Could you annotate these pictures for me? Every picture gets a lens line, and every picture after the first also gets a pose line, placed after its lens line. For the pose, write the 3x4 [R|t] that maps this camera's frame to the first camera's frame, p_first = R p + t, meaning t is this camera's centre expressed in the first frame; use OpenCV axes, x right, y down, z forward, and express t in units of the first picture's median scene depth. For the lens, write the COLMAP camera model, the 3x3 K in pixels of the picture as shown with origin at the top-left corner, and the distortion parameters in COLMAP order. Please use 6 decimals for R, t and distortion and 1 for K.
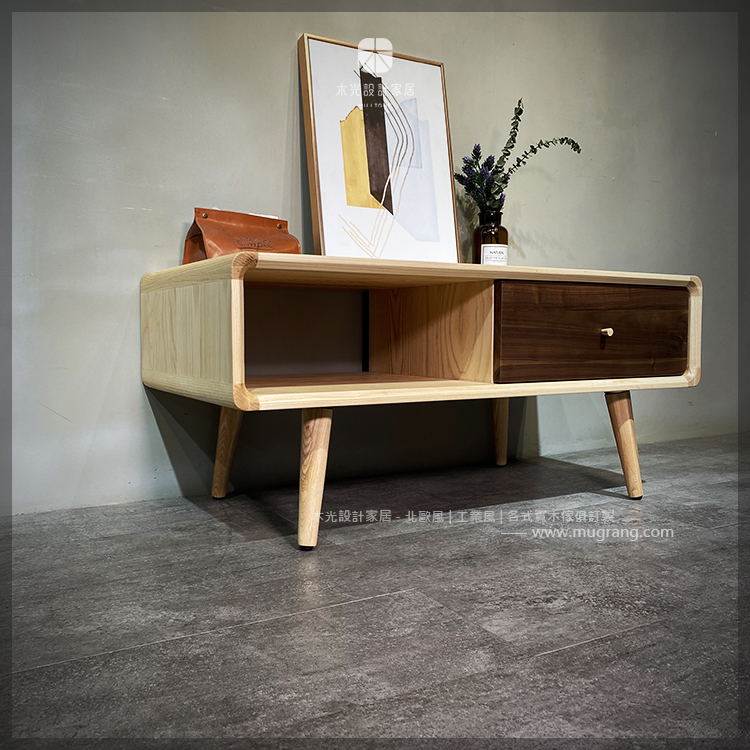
lens RADIAL K [[755.6, 0, 370.1], [0, 755.6, 371.2], [0, 0, 1]] dist [0.009003, 0.000000]
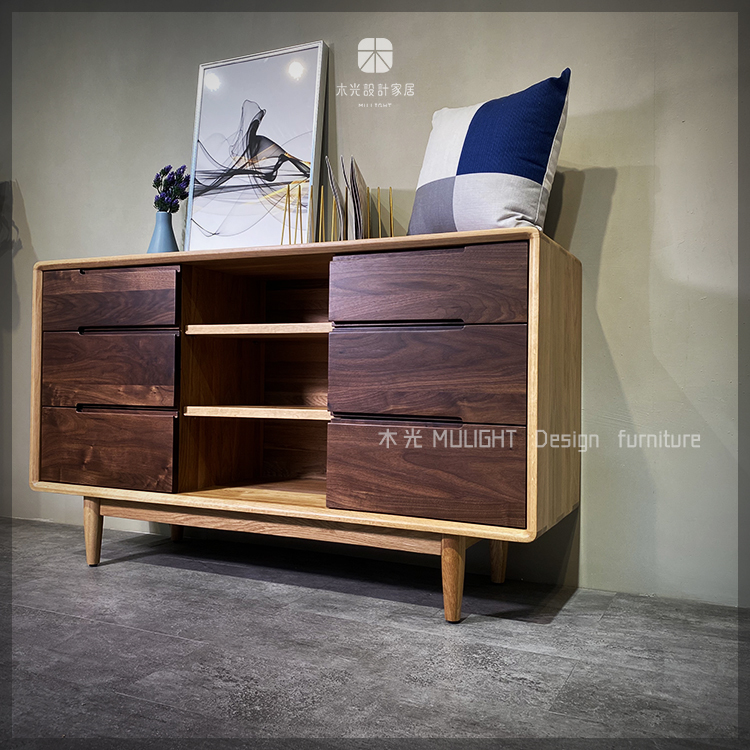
lens RADIAL K [[755.6, 0, 375.3], [0, 755.6, 371.6], [0, 0, 1]] dist [0.009003, 0.000000]
pose [[0.572123, 0.002873, -0.820163, 1.456151], [-0.062372, 0.997250, -0.040016, -0.175633], [0.817793, 0.074049, 0.570729, 0.471188]]
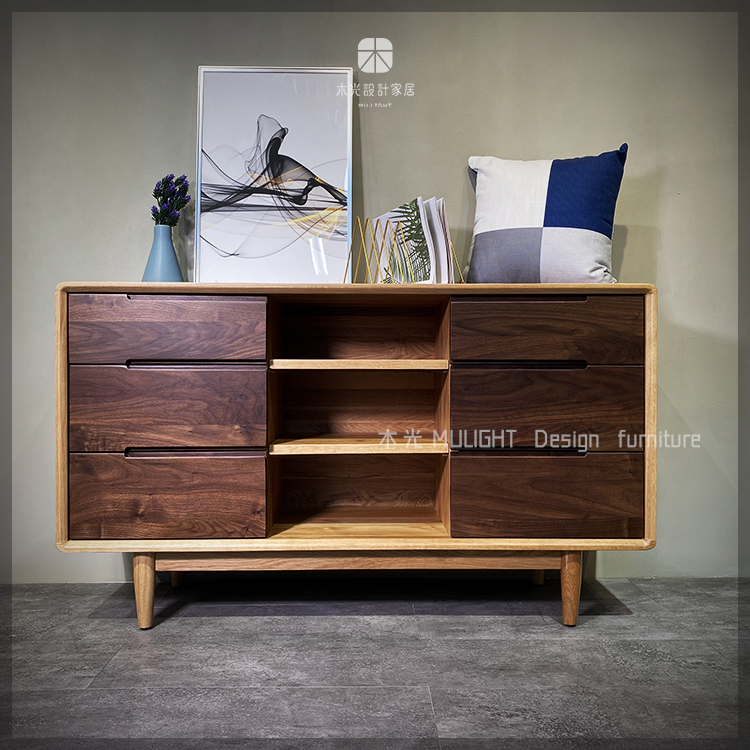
lens RADIAL K [[755.6, 0, 375.3], [0, 755.6, 374.8], [0, 0, 1]] dist [0.009003, 0.000000]
pose [[0.874967, 0.005753, -0.484148, 0.693288], [-0.029028, 0.998754, -0.040592, -0.238068], [0.483311, 0.049570, 0.874044, -0.303924]]
